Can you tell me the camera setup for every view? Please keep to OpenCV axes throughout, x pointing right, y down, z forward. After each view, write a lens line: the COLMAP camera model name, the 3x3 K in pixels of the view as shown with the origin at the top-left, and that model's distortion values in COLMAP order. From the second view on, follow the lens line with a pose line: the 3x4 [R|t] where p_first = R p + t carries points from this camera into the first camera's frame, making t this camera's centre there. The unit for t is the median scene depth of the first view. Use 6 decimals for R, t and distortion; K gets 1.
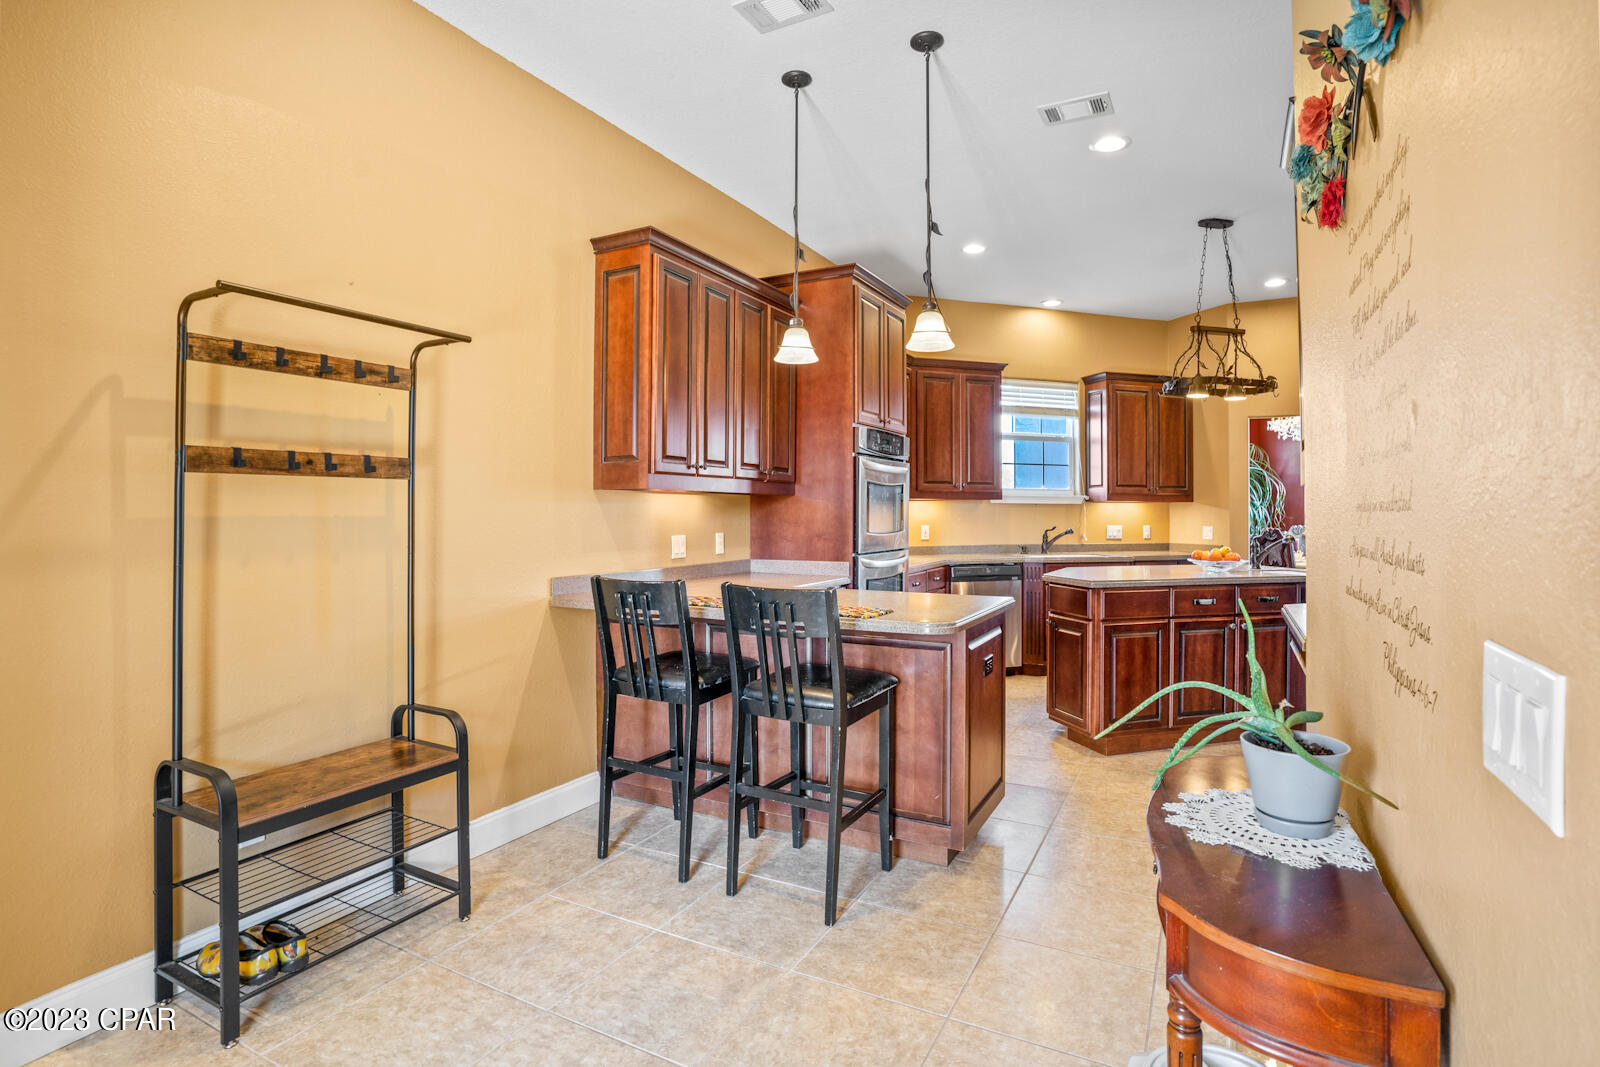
lens RADIAL K [[800.2, 0, 796.8], [0, 800.2, 525.0], [0, 0, 1]] dist [-0.071918, 0.033296]
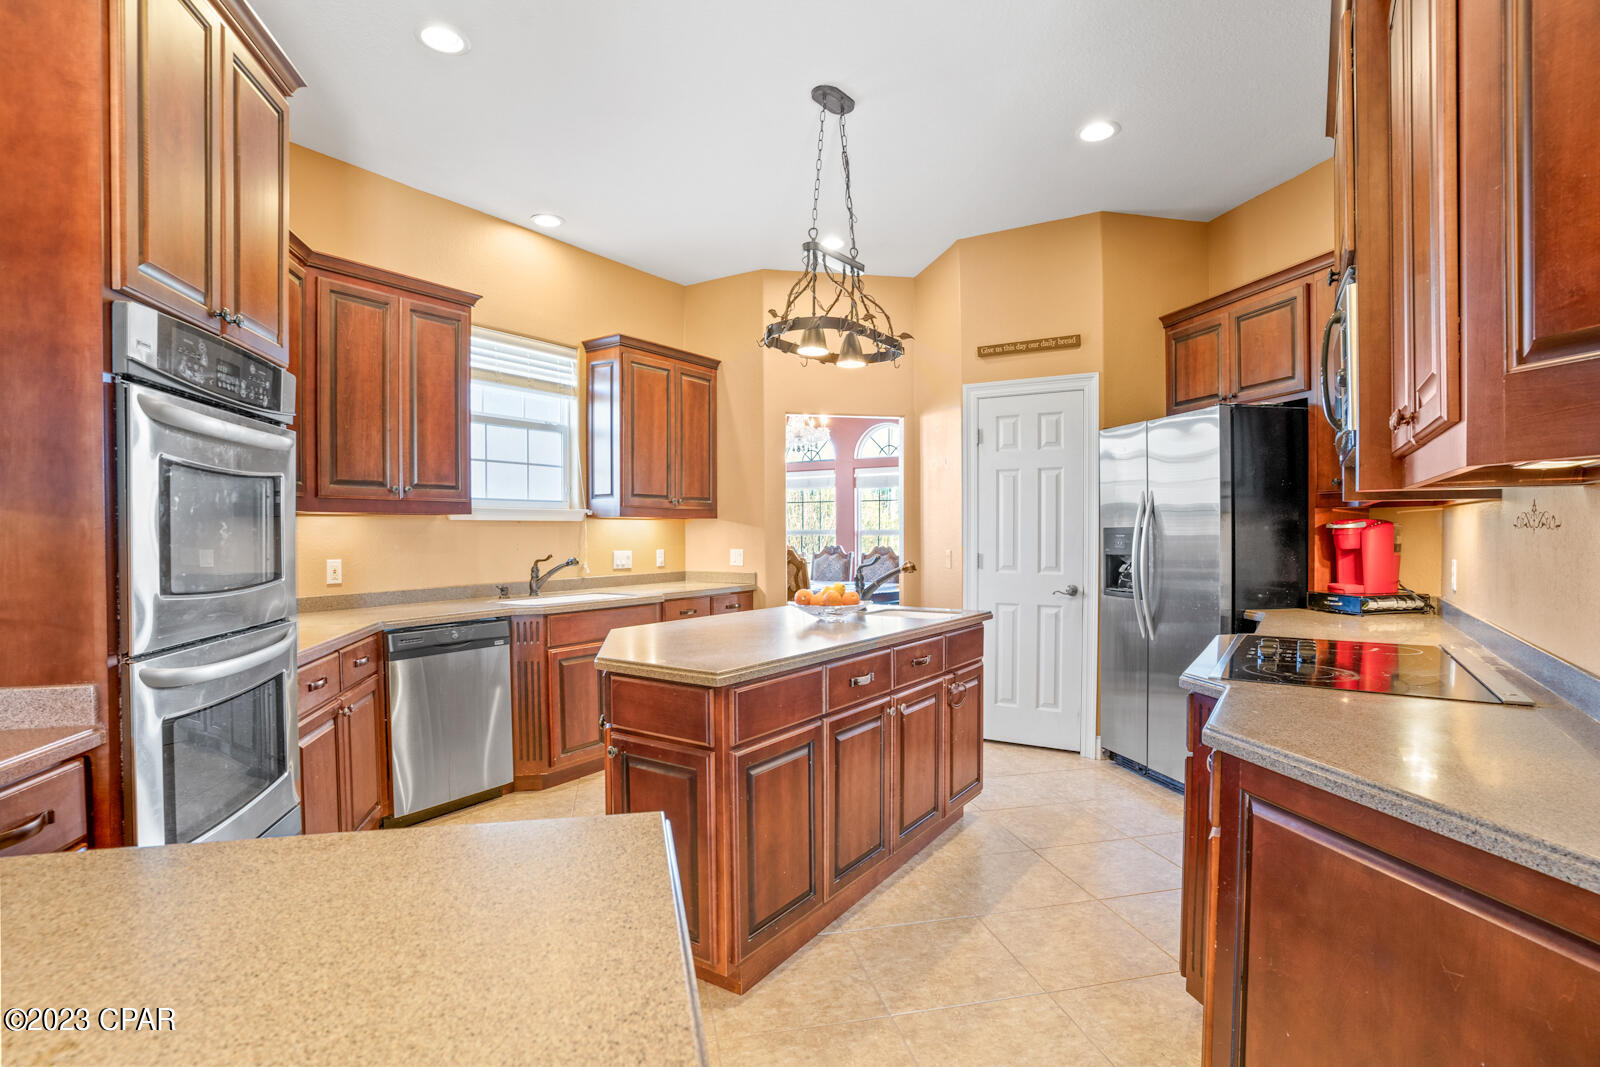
lens RADIAL K [[800.2, 0, 796.8], [0, 800.2, 525.0], [0, 0, 1]] dist [-0.071918, 0.033296]
pose [[0.767793, -0.004011, 0.640685, 0.057938], [0.019881, 0.999648, -0.017567, -0.007662], [-0.640389, 0.026225, 0.767603, 0.367449]]
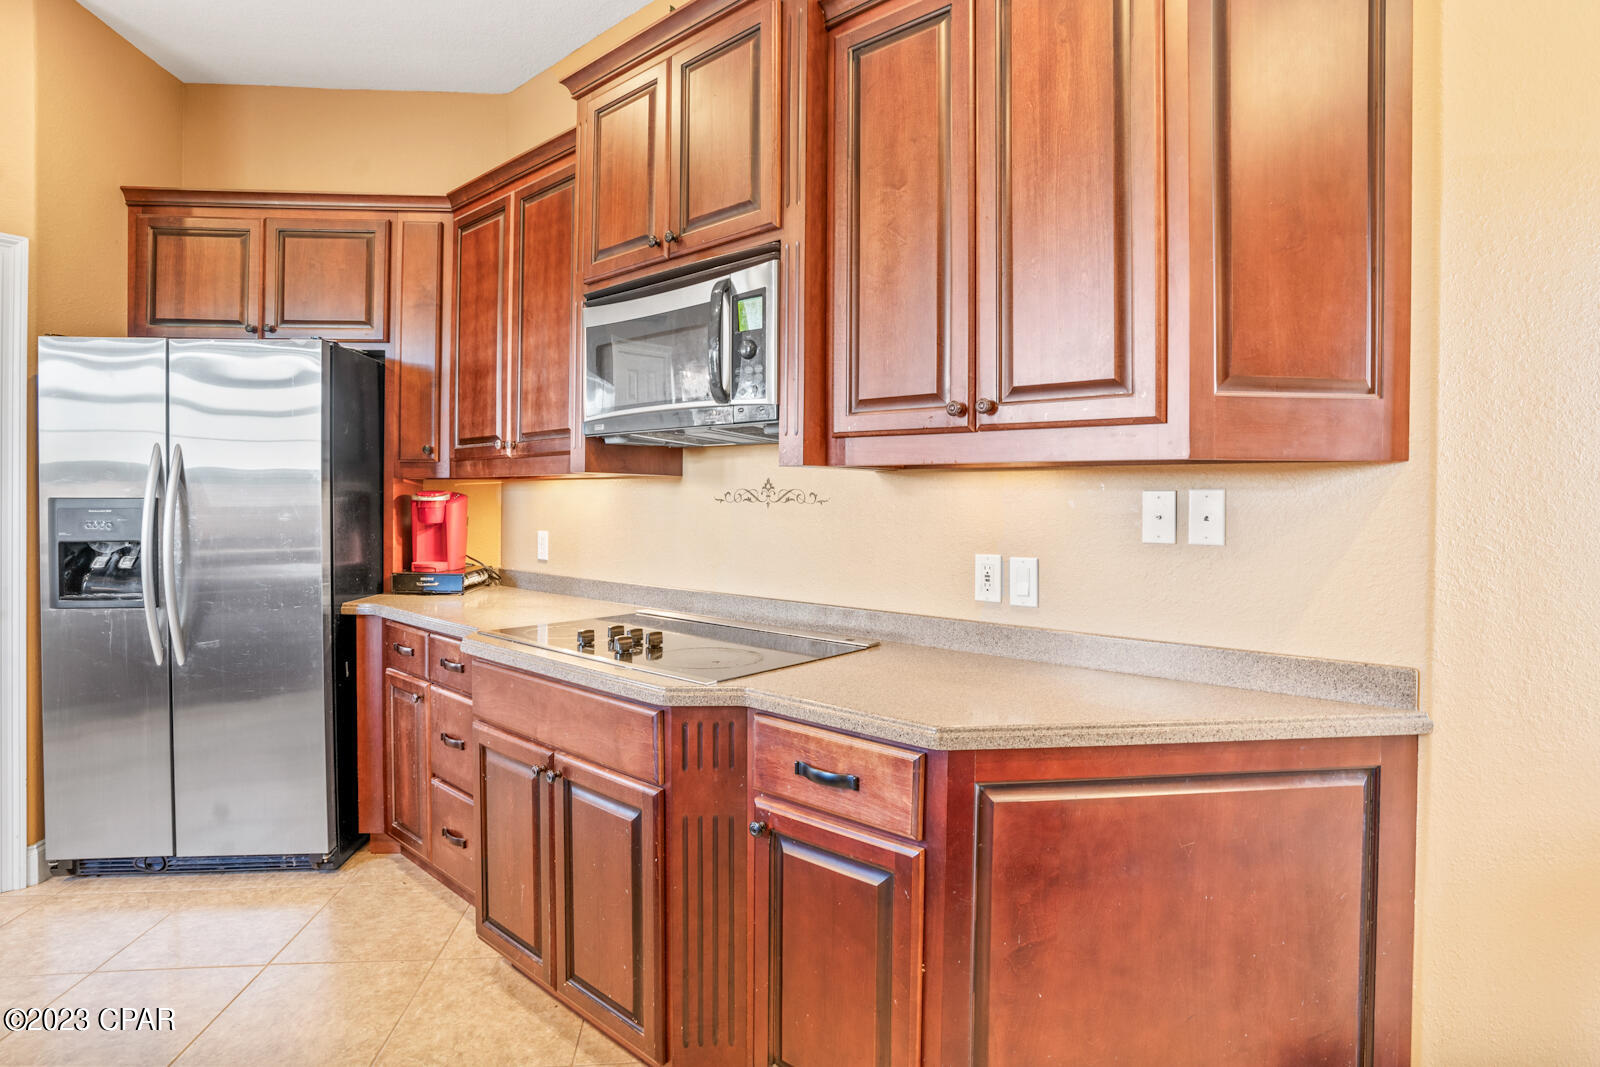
lens RADIAL K [[810.0, 0, 796.0], [0, 810.0, 497.2], [0, 0, 1]] dist [-0.075629, 0.035439]
pose [[-0.541560, -0.004097, 0.840652, 0.143001], [0.010994, 0.999868, 0.011956, -0.013229], [-0.840590, 0.015717, -0.541444, 0.612435]]
